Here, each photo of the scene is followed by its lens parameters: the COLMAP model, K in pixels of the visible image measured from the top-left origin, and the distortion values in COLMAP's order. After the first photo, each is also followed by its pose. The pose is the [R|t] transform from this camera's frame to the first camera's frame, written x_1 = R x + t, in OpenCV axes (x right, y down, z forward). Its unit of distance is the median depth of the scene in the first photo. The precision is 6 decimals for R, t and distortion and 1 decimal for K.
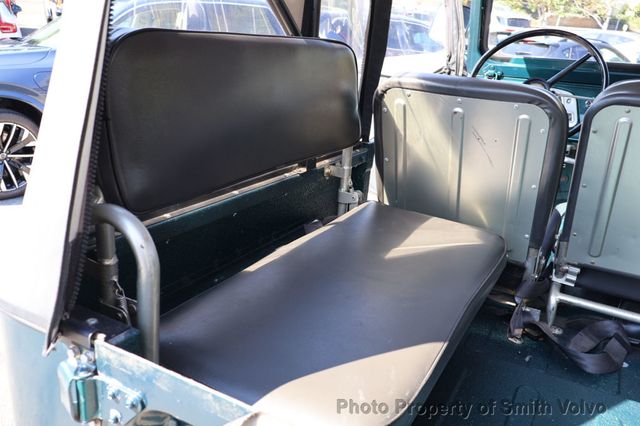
lens RADIAL K [[541.3, 0, 327.2], [0, 541.3, 212.9], [0, 0, 1]] dist [0.003492, 0.002257]
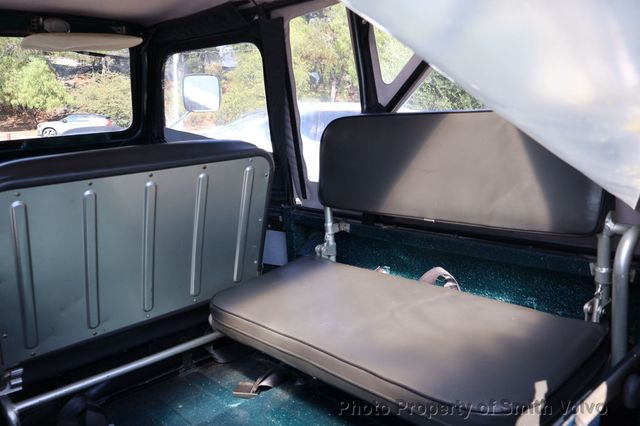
lens RADIAL K [[549.6, 0, 320.0], [0, 549.6, 213.0], [0, 0, 1]] dist [0.004405, 0.009701]
pose [[0.311607, -0.263385, 0.912978, -0.157485], [0.370782, 0.918352, 0.138384, -0.079908], [-0.874884, 0.295394, 0.383823, 0.137020]]
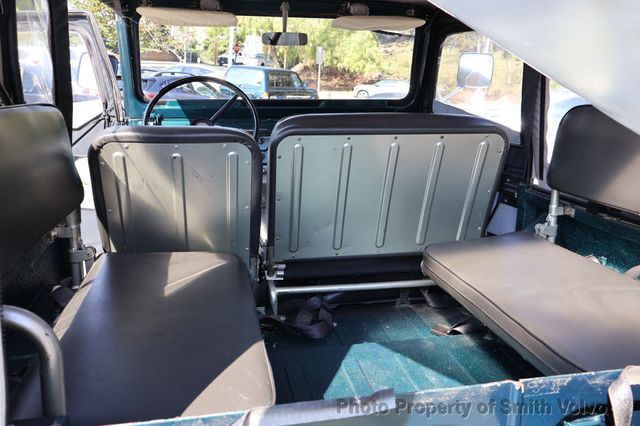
lens RADIAL K [[549.6, 0, 320.0], [0, 549.6, 213.0], [0, 0, 1]] dist [0.004405, 0.009701]
pose [[0.756137, -0.200785, 0.622850, -0.251842], [0.235533, 0.971485, 0.027237, -0.029640], [-0.610558, 0.126107, 0.781867, -0.065148]]
